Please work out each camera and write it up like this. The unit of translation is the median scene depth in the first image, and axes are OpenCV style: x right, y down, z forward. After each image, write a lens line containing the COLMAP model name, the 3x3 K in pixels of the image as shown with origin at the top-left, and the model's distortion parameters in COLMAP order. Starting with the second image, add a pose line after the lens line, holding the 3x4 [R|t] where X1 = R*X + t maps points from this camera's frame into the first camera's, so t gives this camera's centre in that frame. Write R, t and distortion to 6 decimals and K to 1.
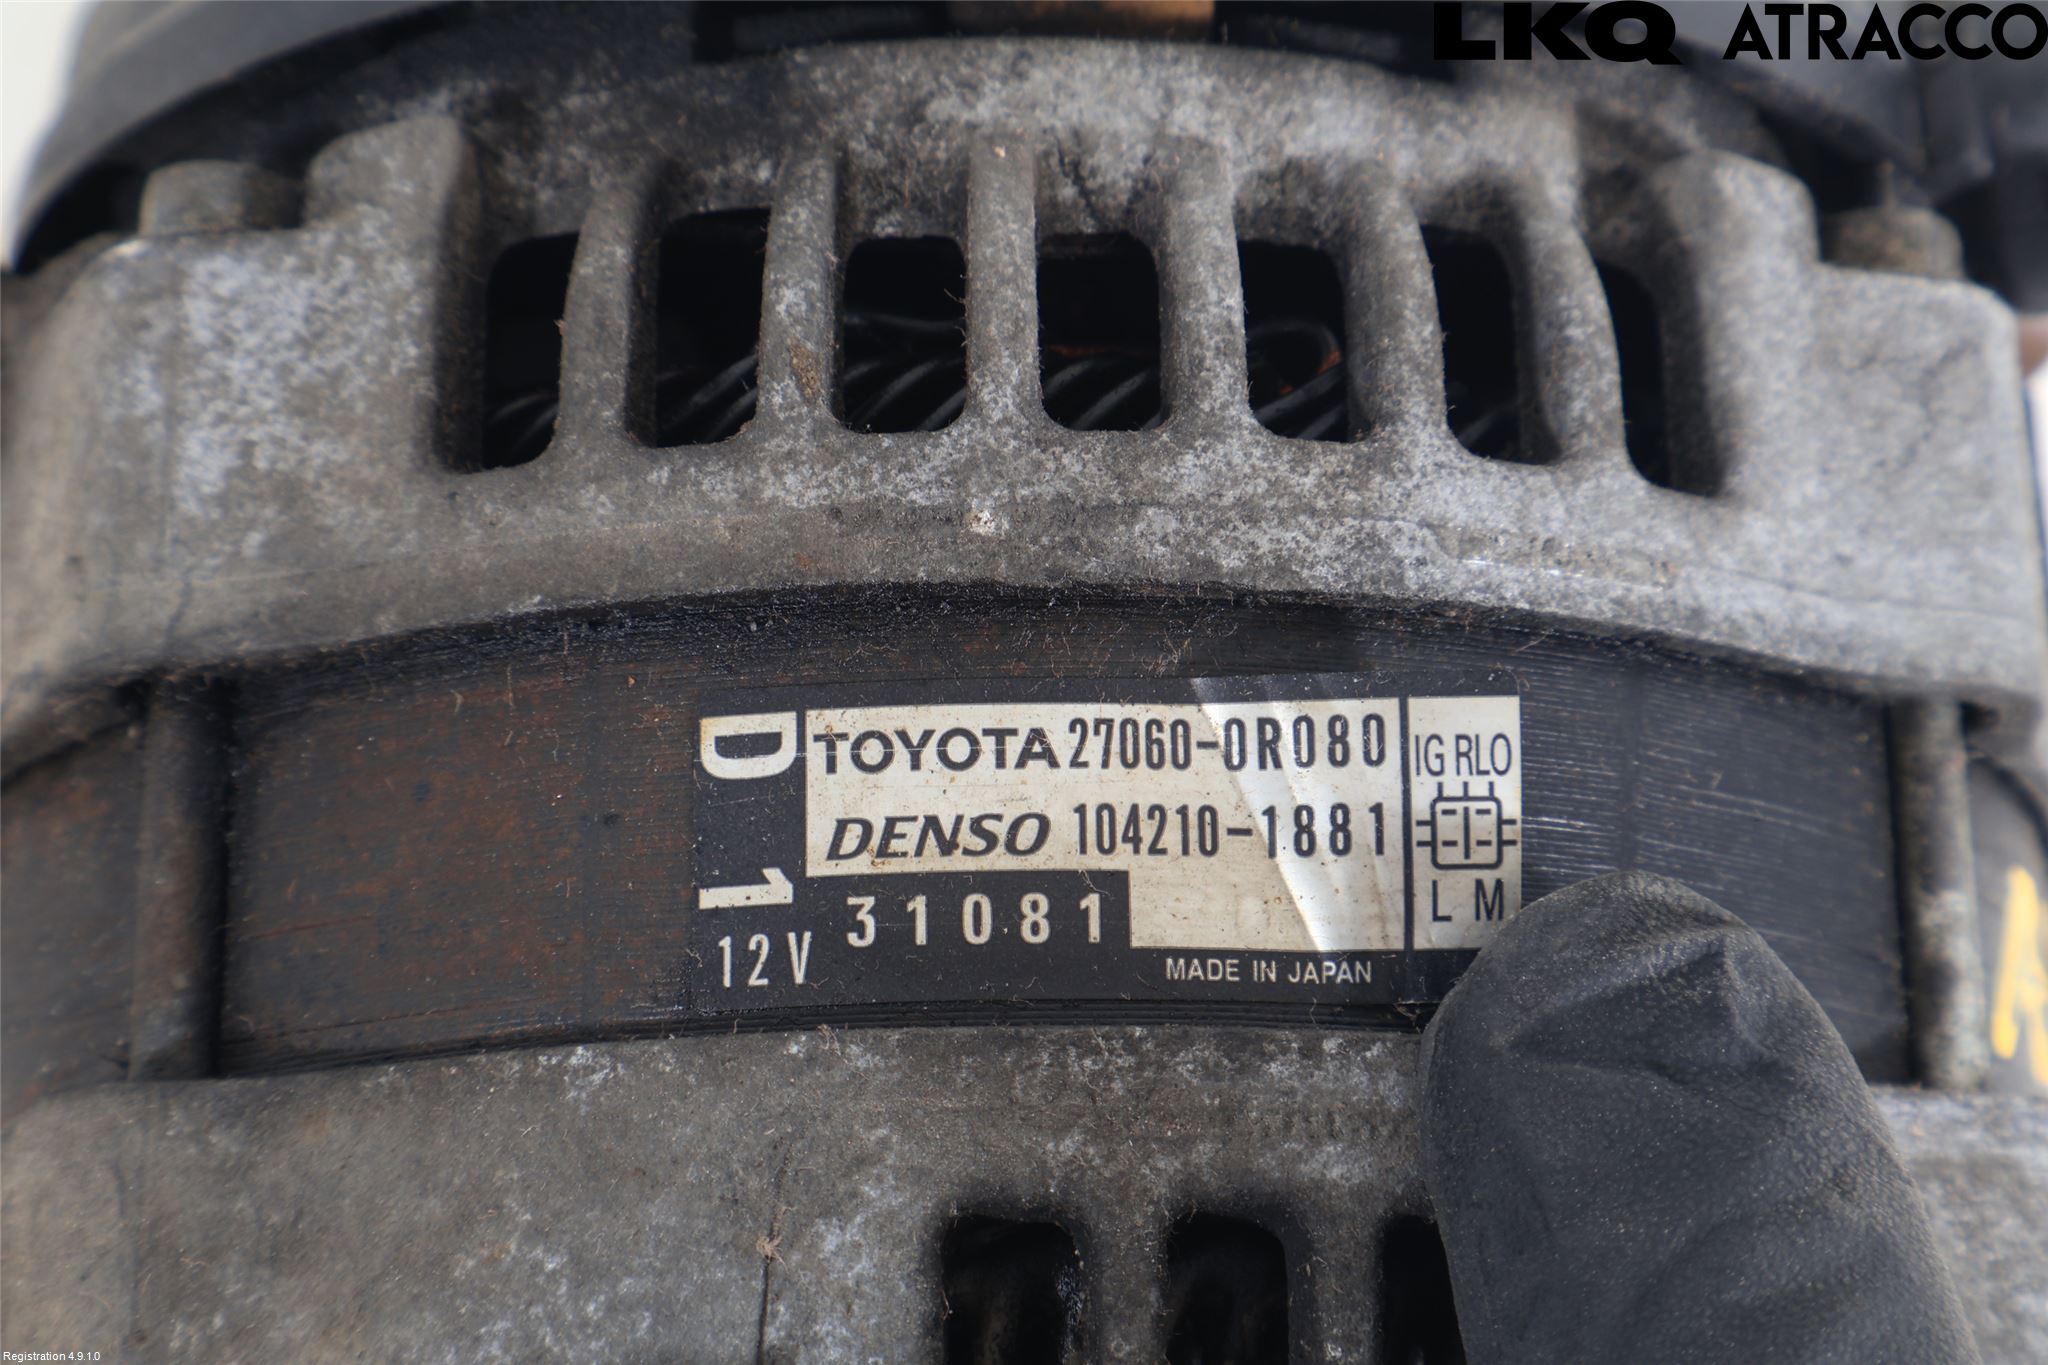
lens RADIAL K [[4302.3, 0, 1023.0], [0, 4302.3, 682.7], [0, 0, 1]] dist [-0.045425, 0.000000]
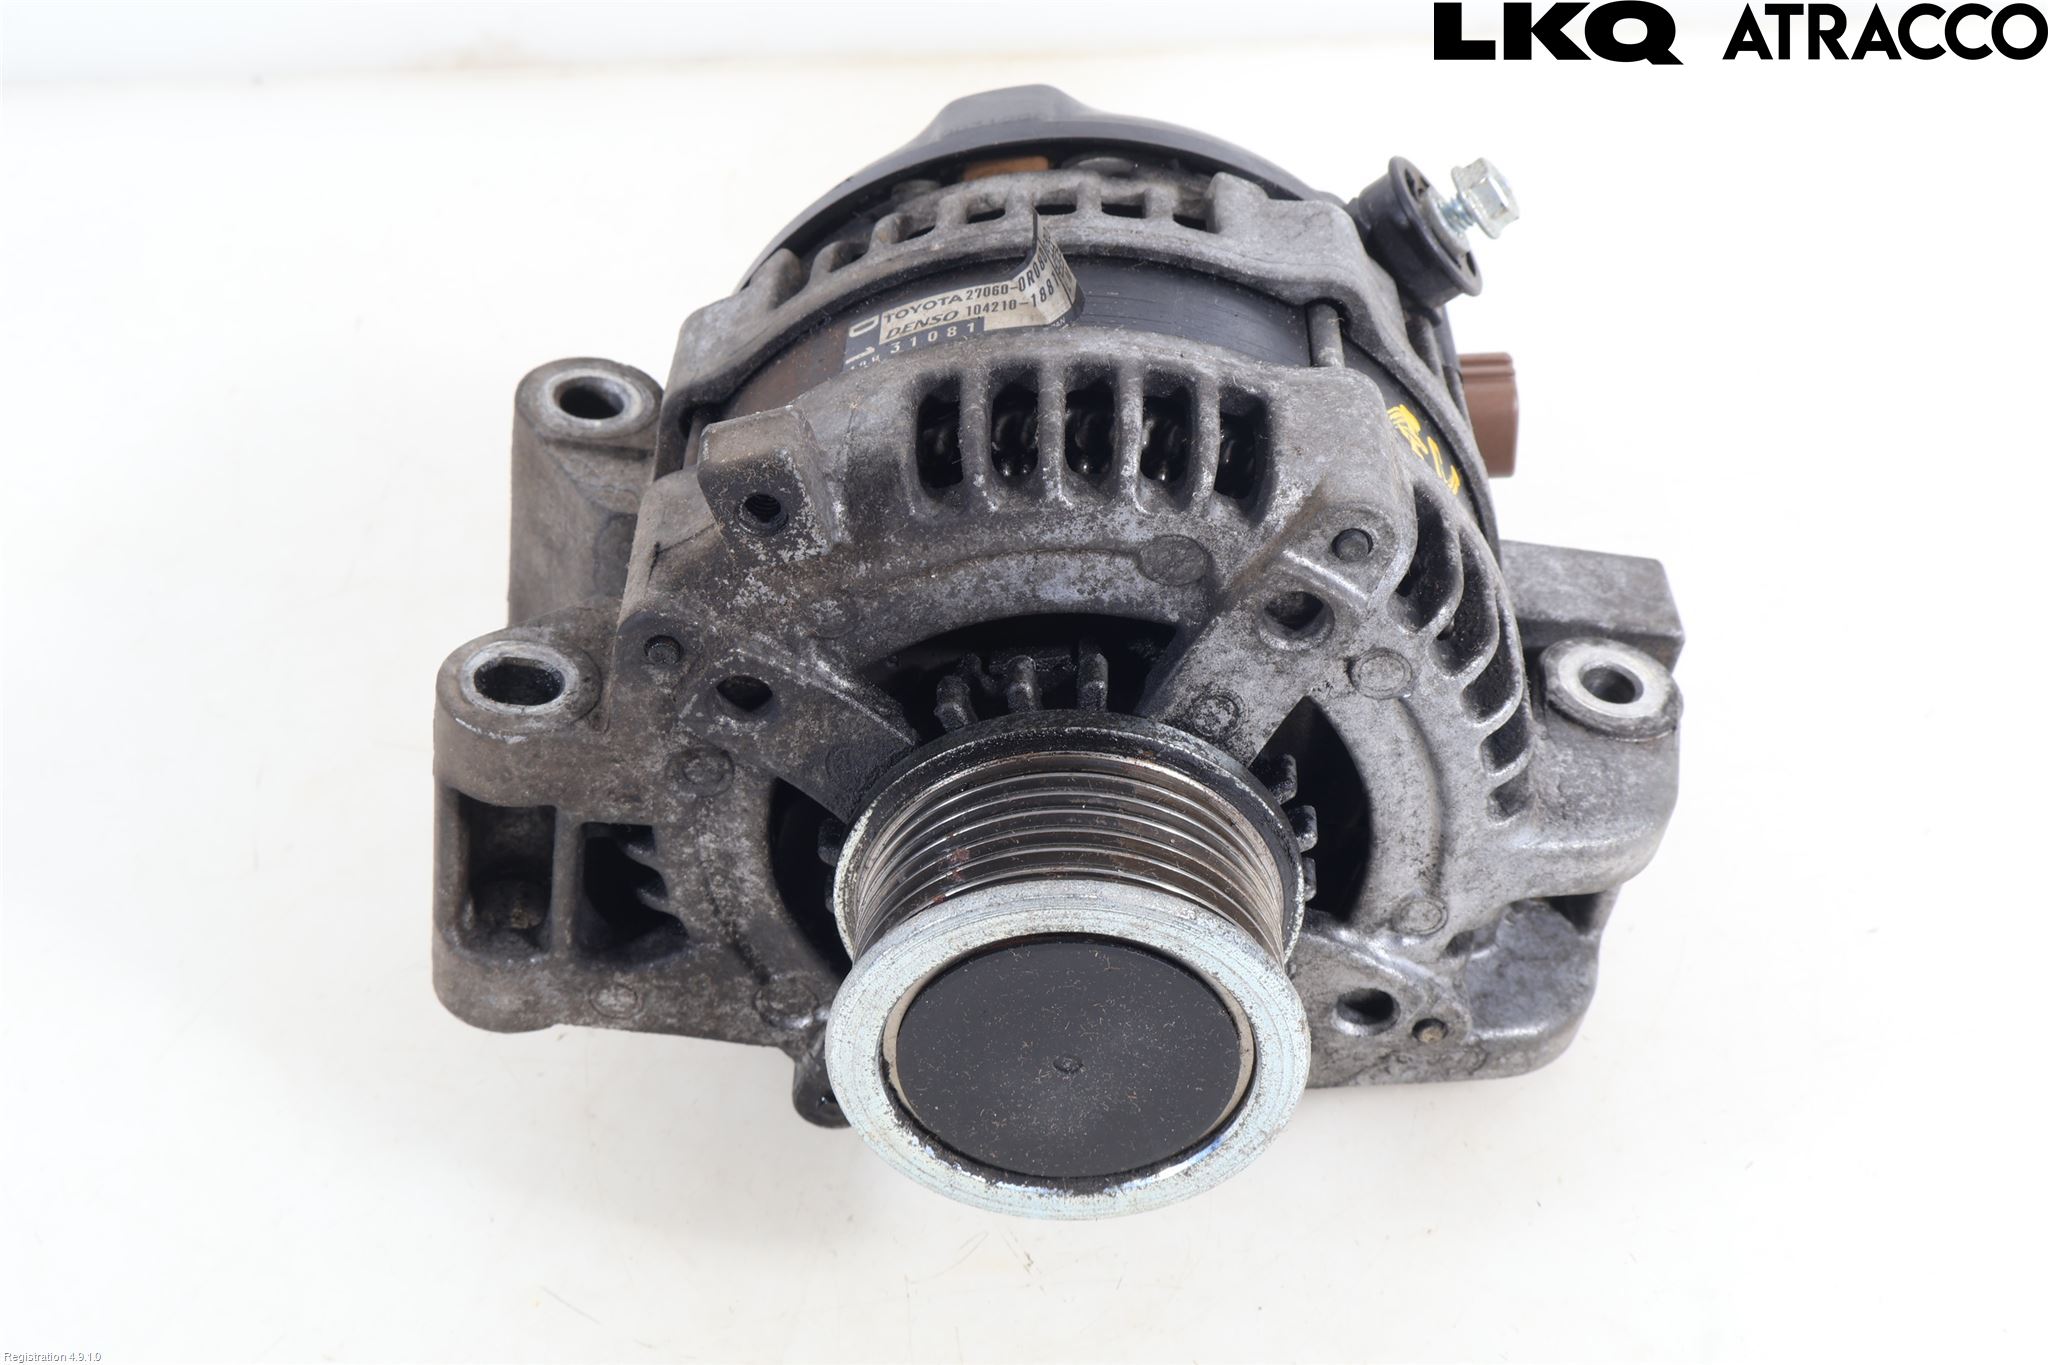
lens RADIAL K [[2764.3, 0, 1024.5], [0, 2764.3, 682.2], [0, 0, 1]] dist [-0.002130, 0.000000]
pose [[0.955186, -0.208346, -0.210263, 0.385684], [0.057649, 0.827675, -0.558239, 1.272264], [0.290337, 0.521101, 0.802595, -0.348124]]
